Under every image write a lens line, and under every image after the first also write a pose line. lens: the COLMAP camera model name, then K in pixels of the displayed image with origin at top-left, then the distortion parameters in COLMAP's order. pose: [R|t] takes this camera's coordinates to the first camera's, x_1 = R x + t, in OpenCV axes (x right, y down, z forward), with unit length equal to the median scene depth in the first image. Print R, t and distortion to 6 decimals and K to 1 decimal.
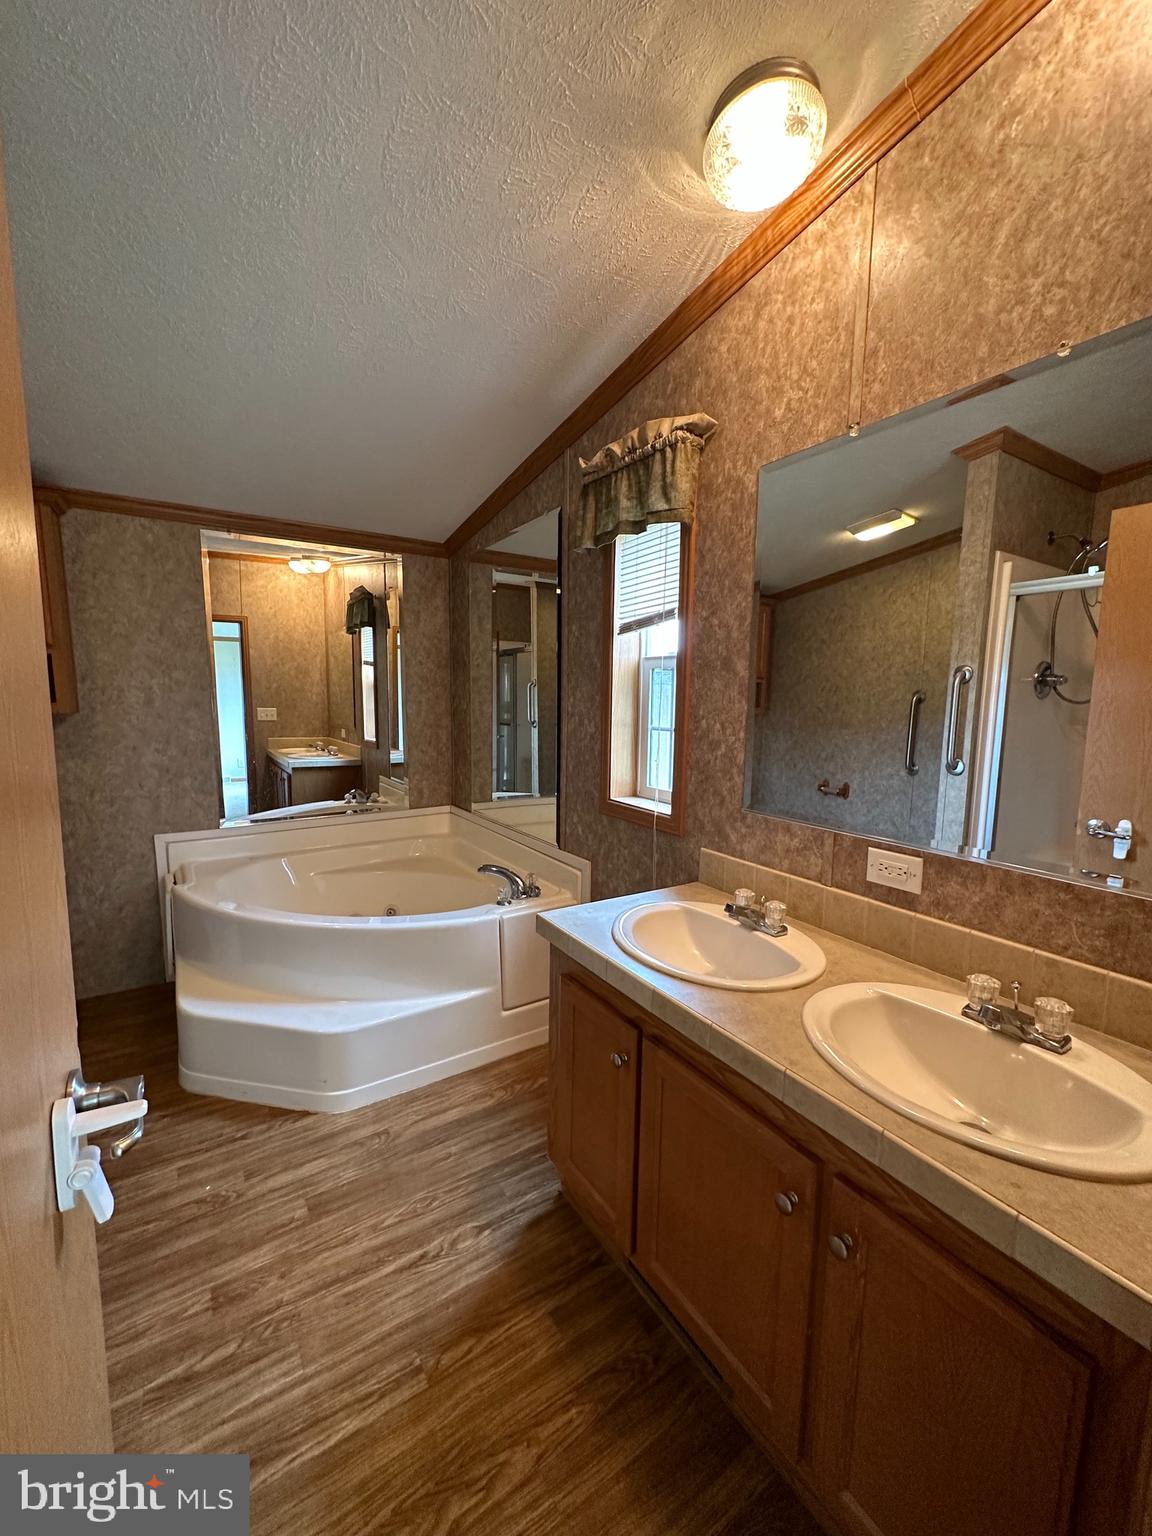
lens RADIAL K [[614.3, 0, 577.7], [0, 614.3, 768.6], [0, 0, 1]] dist [-0.000283, 0.000435]
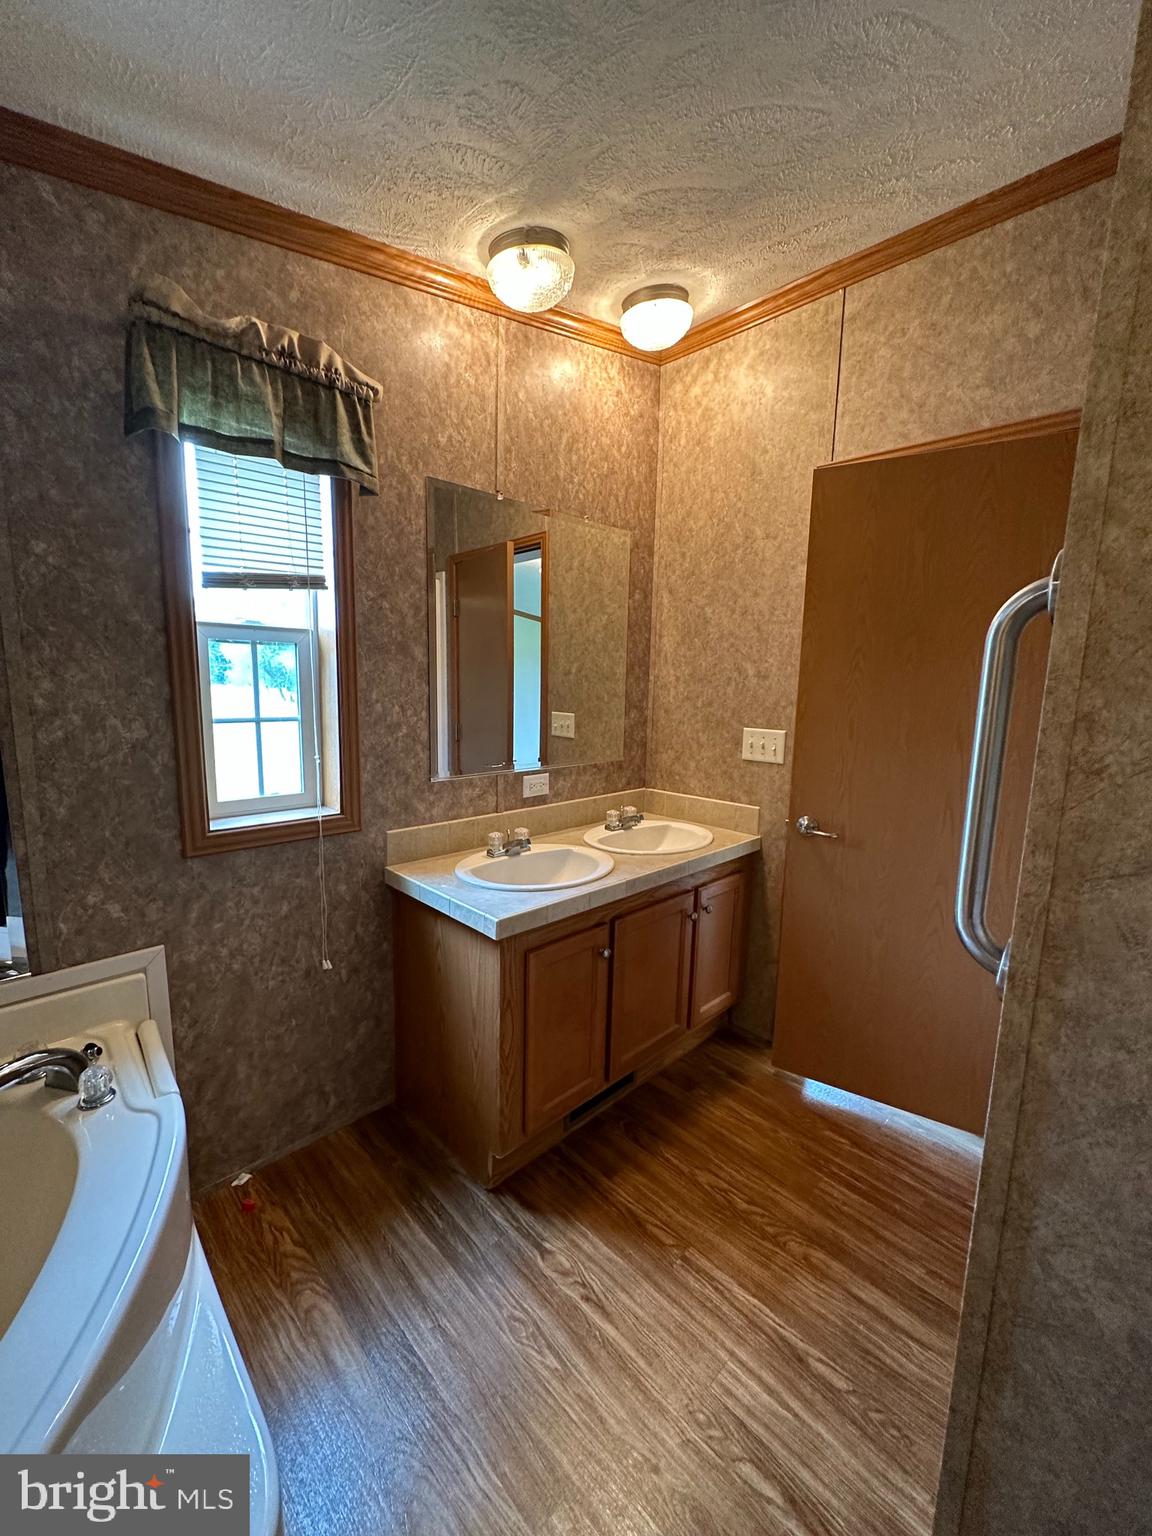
lens RADIAL K [[617.2, 0, 576.0], [0, 617.2, 768.0], [0, 0, 1]] dist [0.000132, 0.000558]
pose [[-0.198138, -0.162354, 0.966635, -1.016714], [0.089636, 0.979053, 0.182813, -0.160636], [-0.976067, 0.122868, -0.179434, 1.083542]]
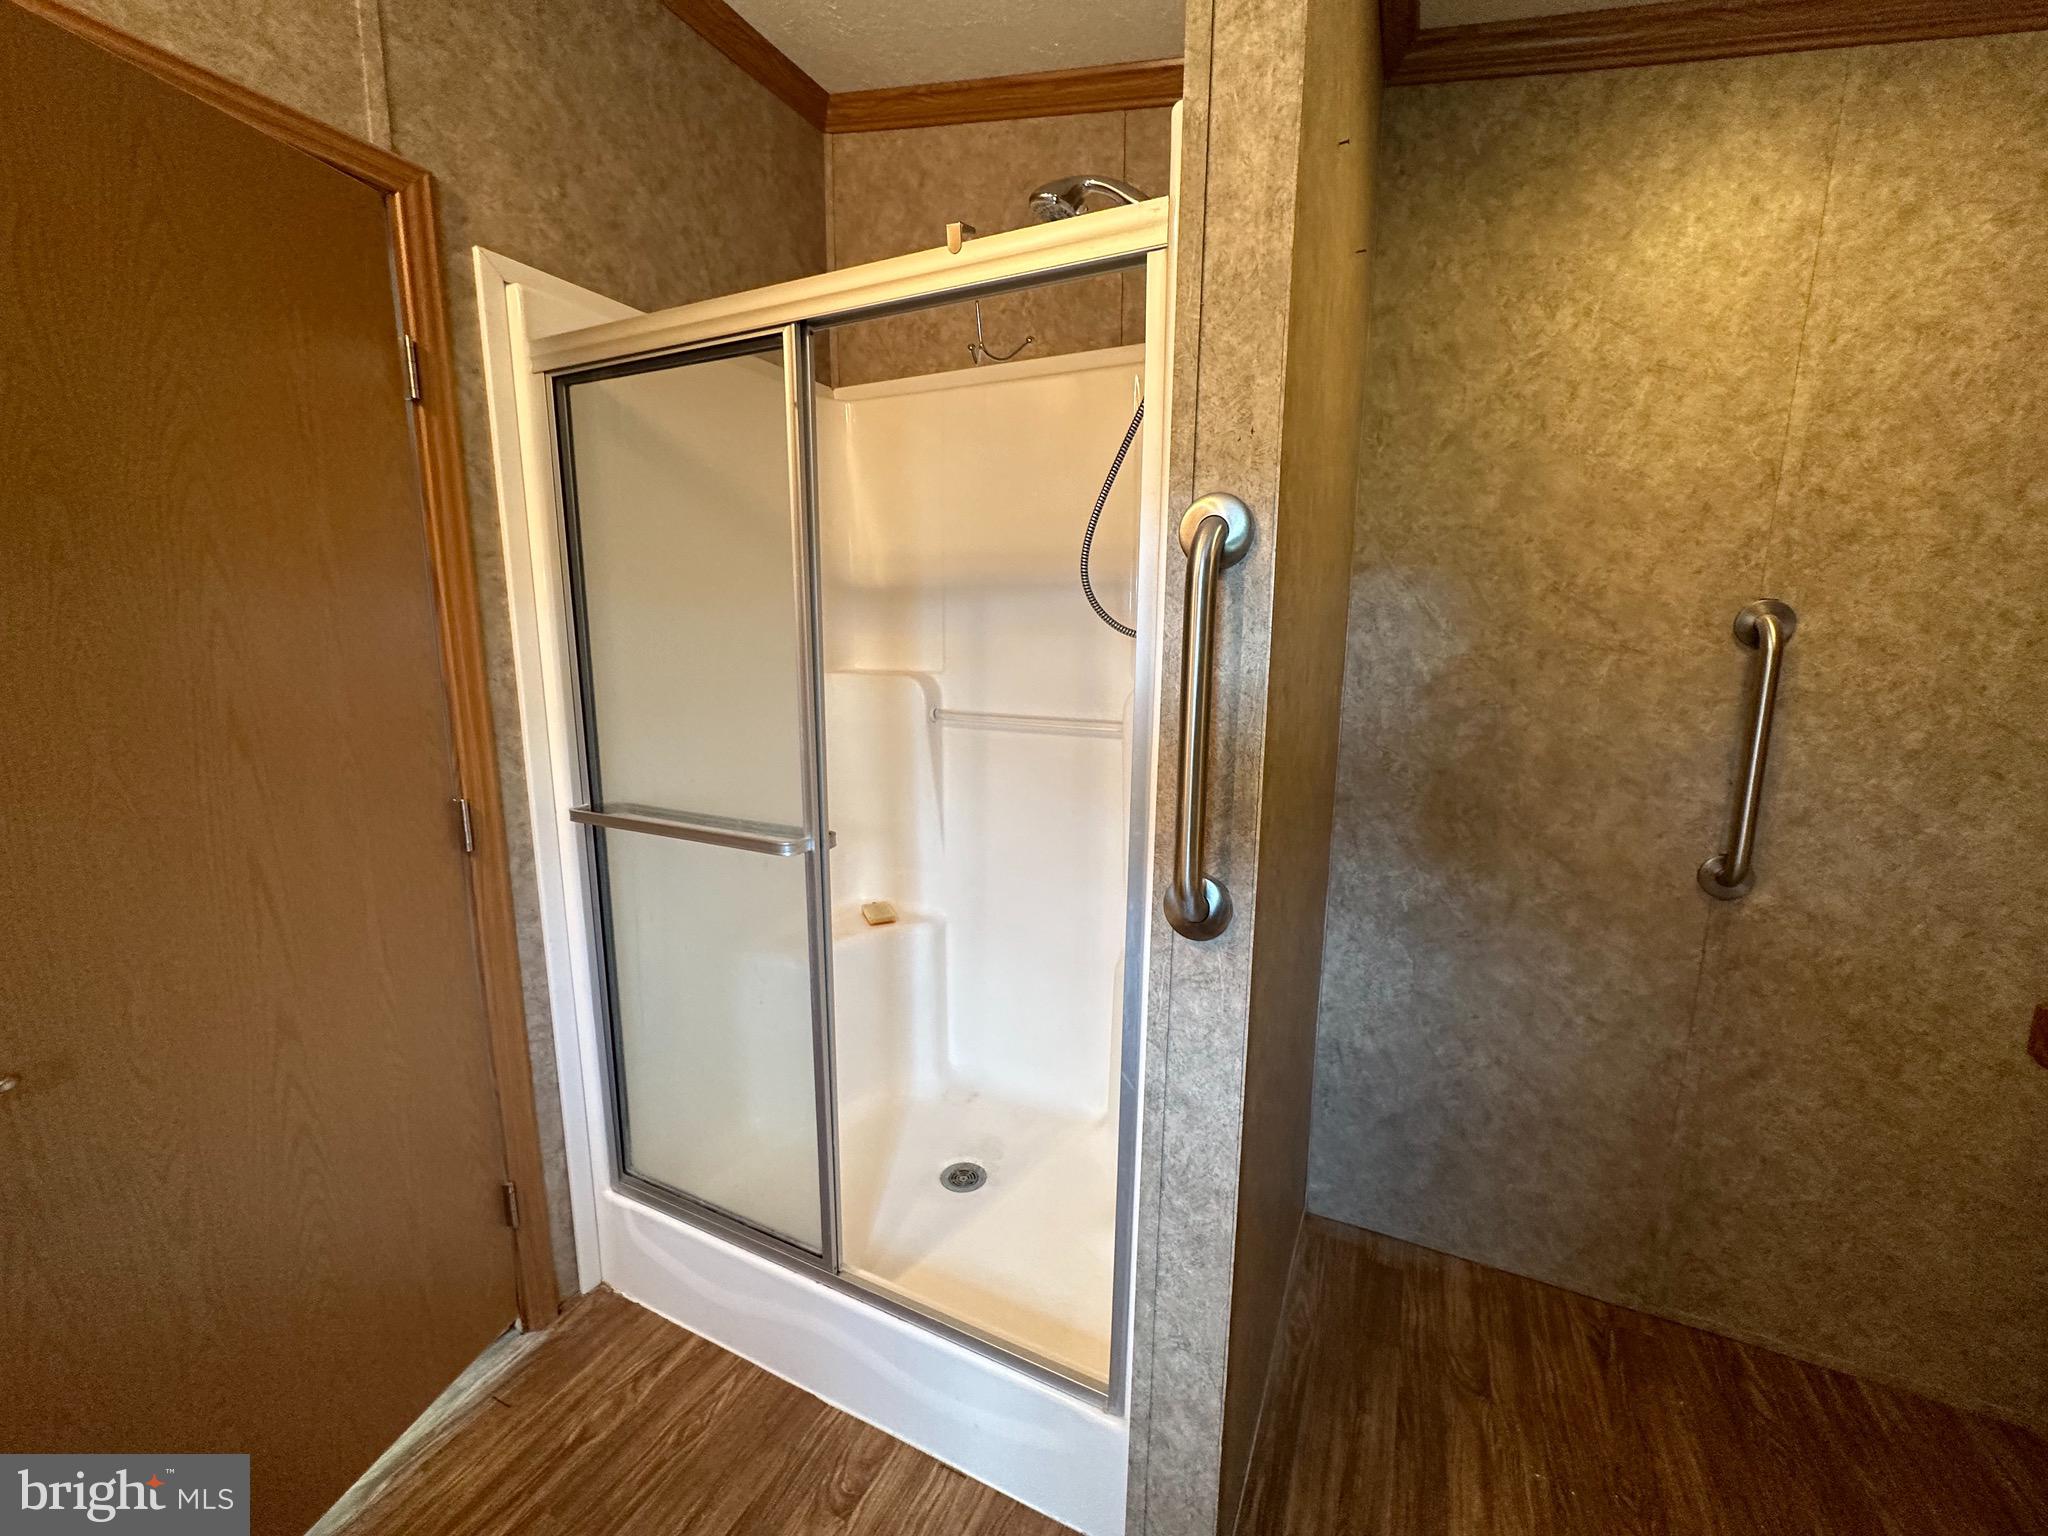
lens RADIAL K [[819.1, 0, 1024.0], [0, 819.1, 768.0], [0, 0, 1]] dist [-0.000283, 0.000435]
pose [[-0.856835, 0.070812, -0.510705, -0.174431], [-0.078031, 0.961305, 0.264205, -0.253833], [0.509652, 0.266231, -0.818154, 1.883863]]
